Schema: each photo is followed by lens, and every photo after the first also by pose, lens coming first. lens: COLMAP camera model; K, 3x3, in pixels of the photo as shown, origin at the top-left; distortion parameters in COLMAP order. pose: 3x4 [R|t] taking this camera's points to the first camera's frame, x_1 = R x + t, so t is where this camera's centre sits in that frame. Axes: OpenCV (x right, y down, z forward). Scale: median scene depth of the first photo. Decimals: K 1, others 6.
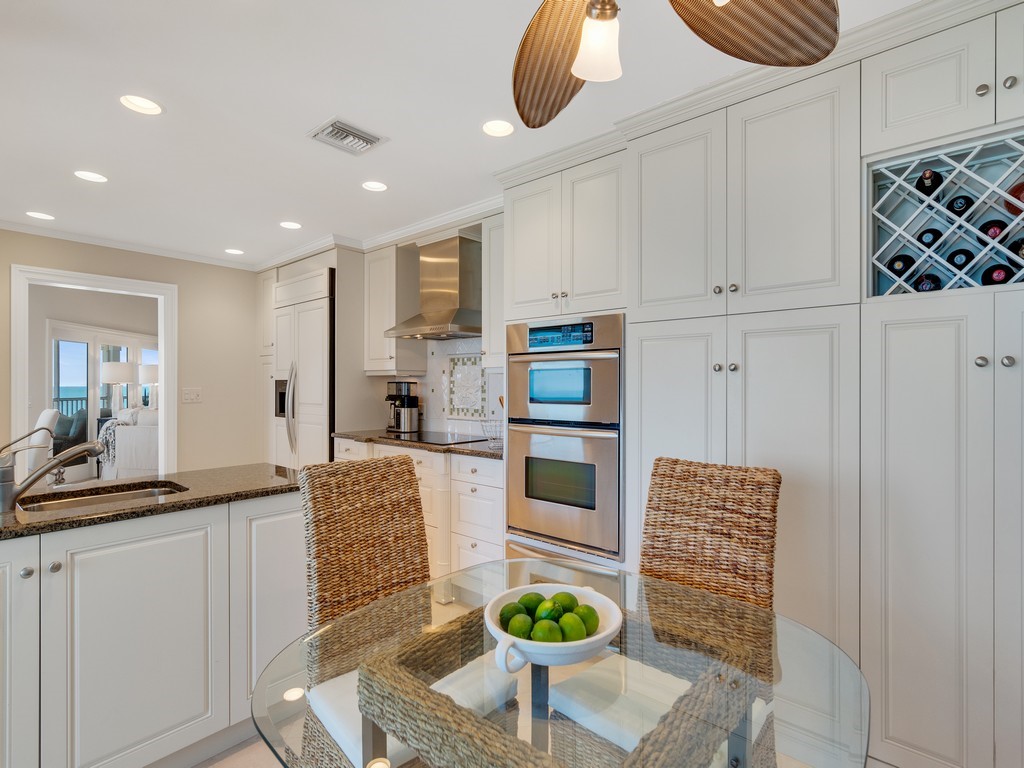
lens RADIAL K [[496.2, 0, 513.9], [0, 496.2, 388.8], [0, 0, 1]] dist [-0.006953, 0.001305]
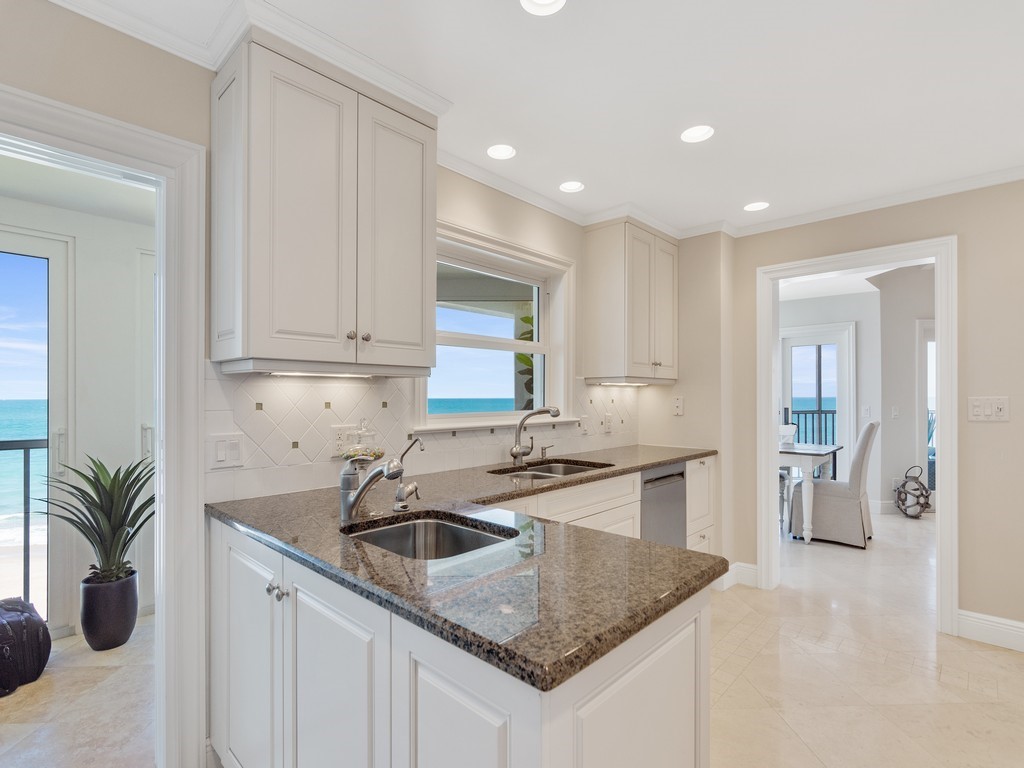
lens RADIAL K [[496.2, 0, 517.3], [0, 496.2, 396.6], [0, 0, 1]] dist [-0.006953, 0.001305]
pose [[-0.052877, -0.007666, -0.998572, -0.020690], [0.002395, 0.999967, -0.007803, 0.000513], [0.998598, -0.002804, -0.052857, 0.547903]]
